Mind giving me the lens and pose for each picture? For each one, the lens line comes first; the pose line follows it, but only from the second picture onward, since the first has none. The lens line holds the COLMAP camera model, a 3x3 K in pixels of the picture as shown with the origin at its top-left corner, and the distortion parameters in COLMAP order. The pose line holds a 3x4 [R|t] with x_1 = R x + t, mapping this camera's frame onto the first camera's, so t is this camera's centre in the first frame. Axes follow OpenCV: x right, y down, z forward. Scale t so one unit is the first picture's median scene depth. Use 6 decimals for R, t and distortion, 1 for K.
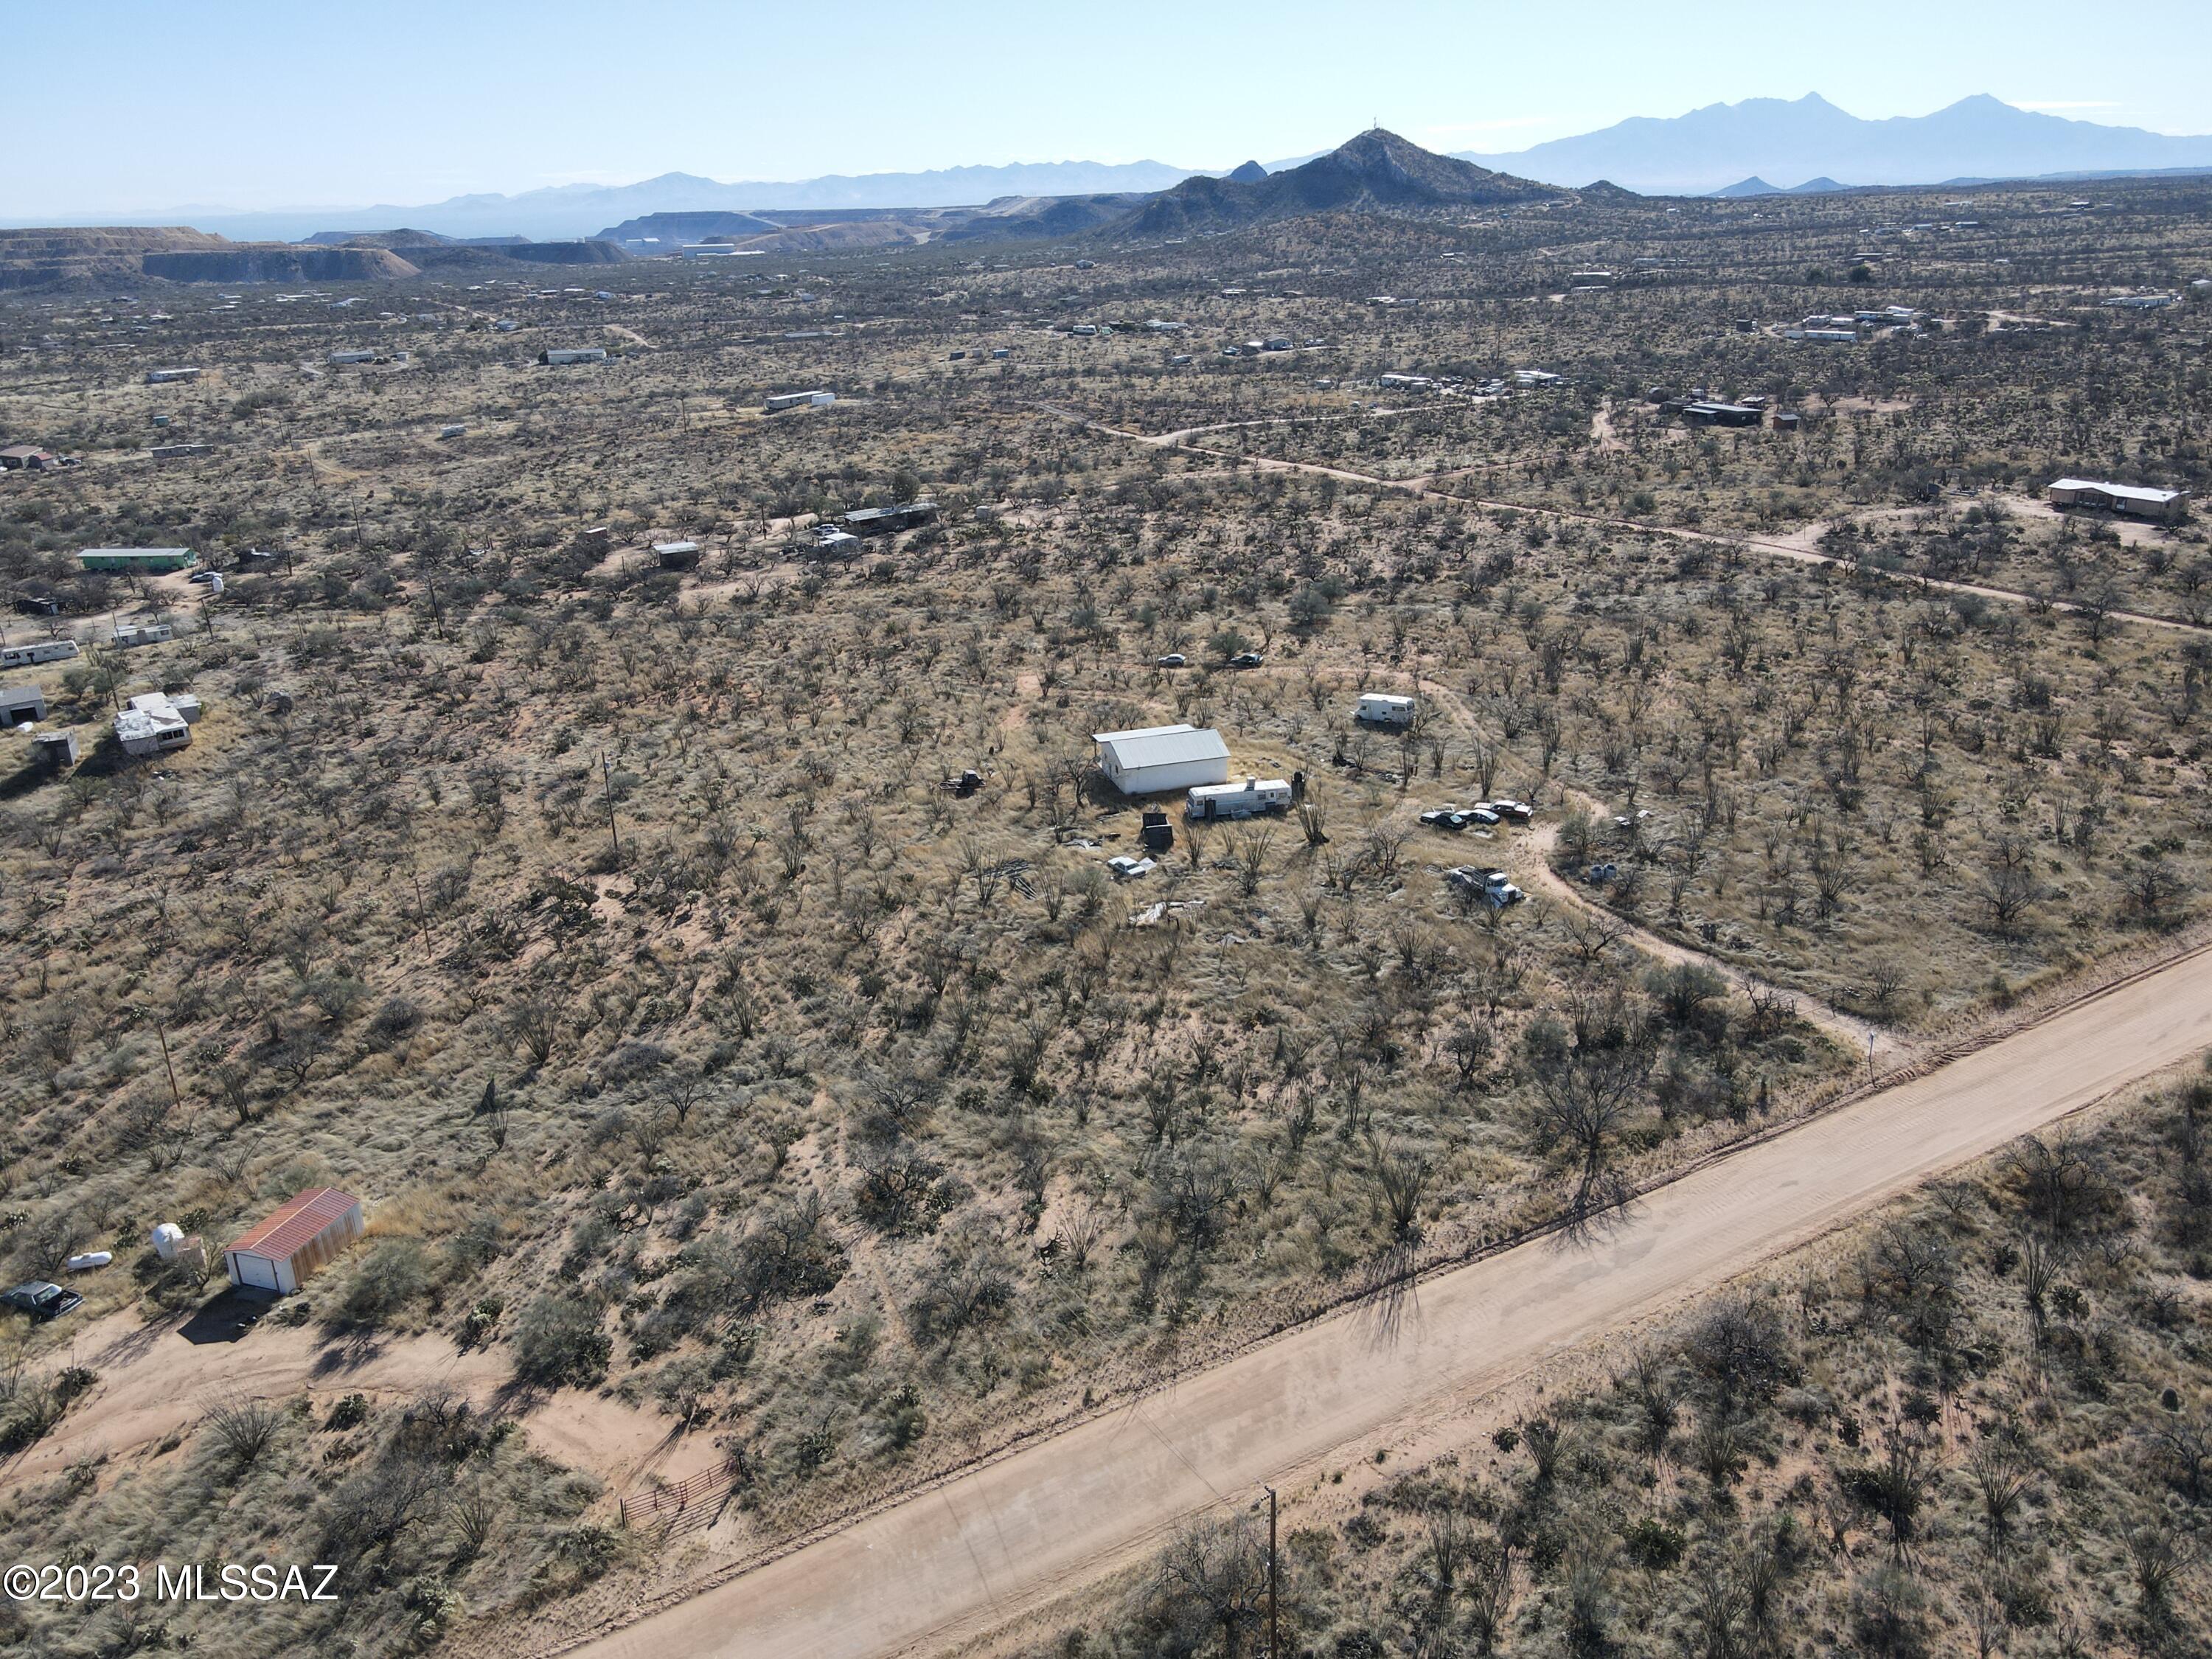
lens RADIAL K [[1575.4, 0, 1105.2], [0, 1575.4, 832.3], [0, 0, 1]] dist [0.017298, 0.003095]
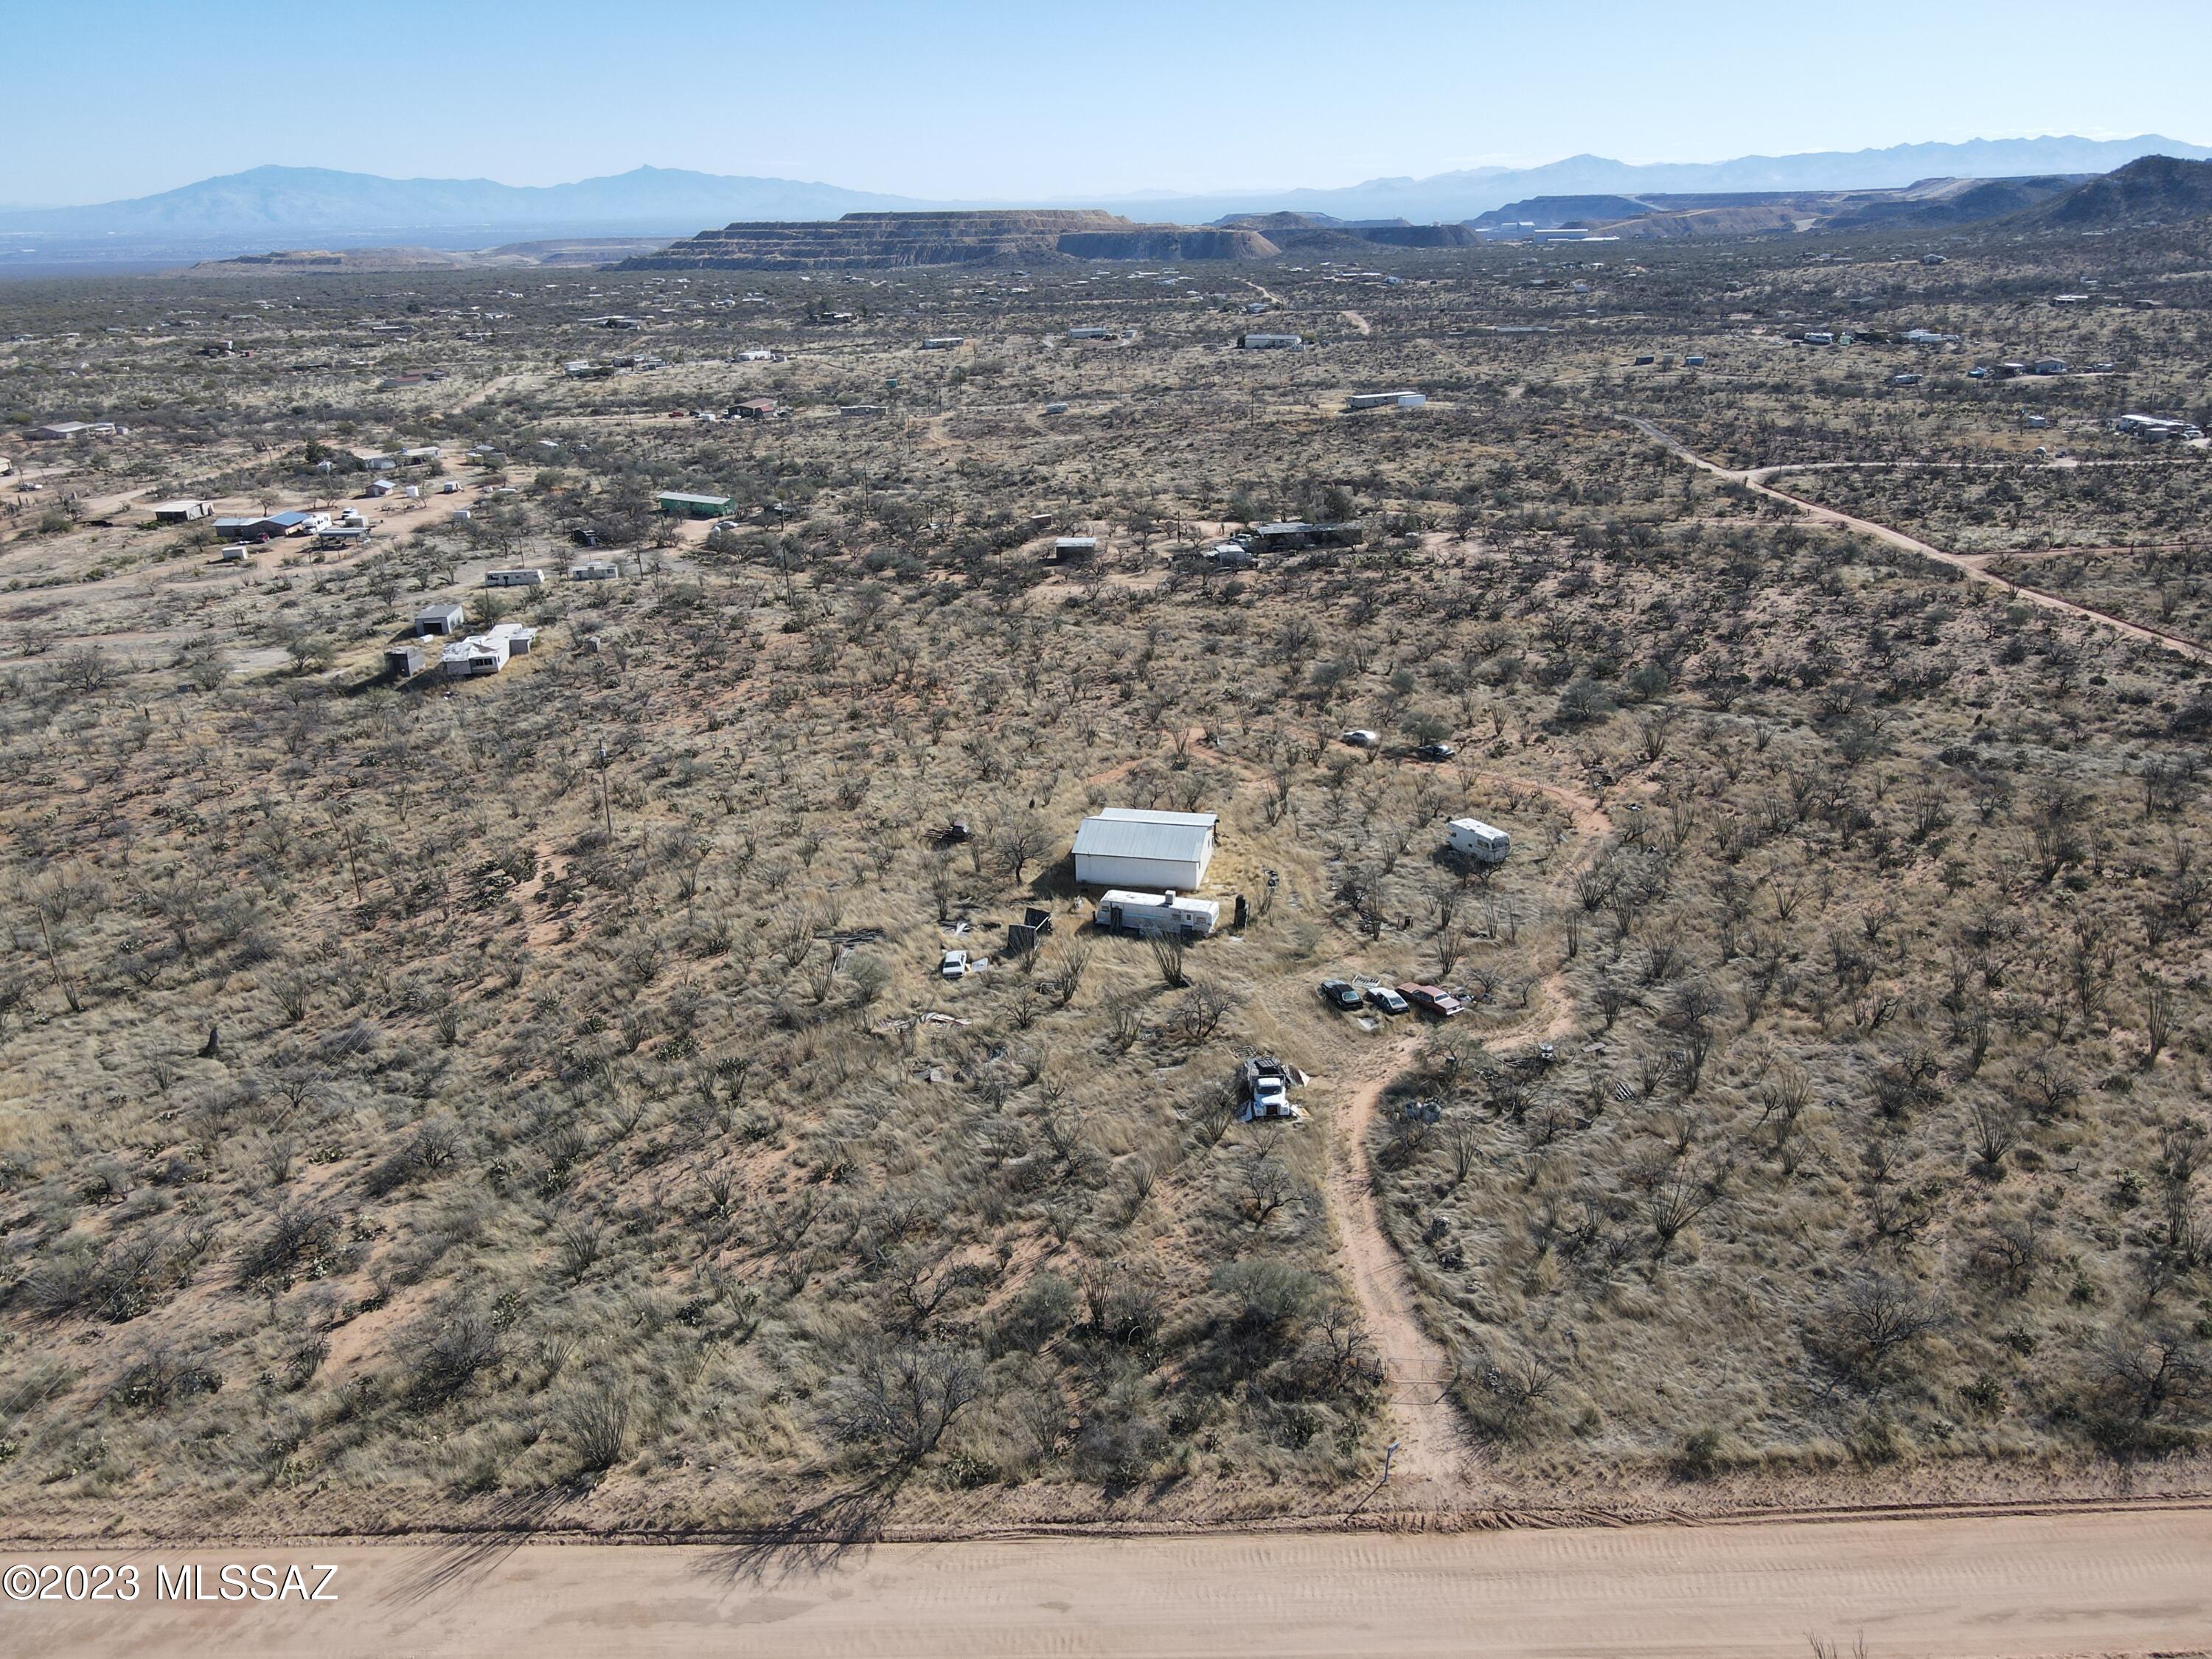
lens RADIAL K [[1575.4, 0, 1108.3], [0, 1575.4, 836.7], [0, 0, 1]] dist [0.017298, 0.003095]
pose [[0.873314, 0.190952, -0.448174, 0.221114], [-0.185842, 0.980992, 0.055834, -0.053004], [0.450316, 0.034529, 0.892201, 0.108172]]
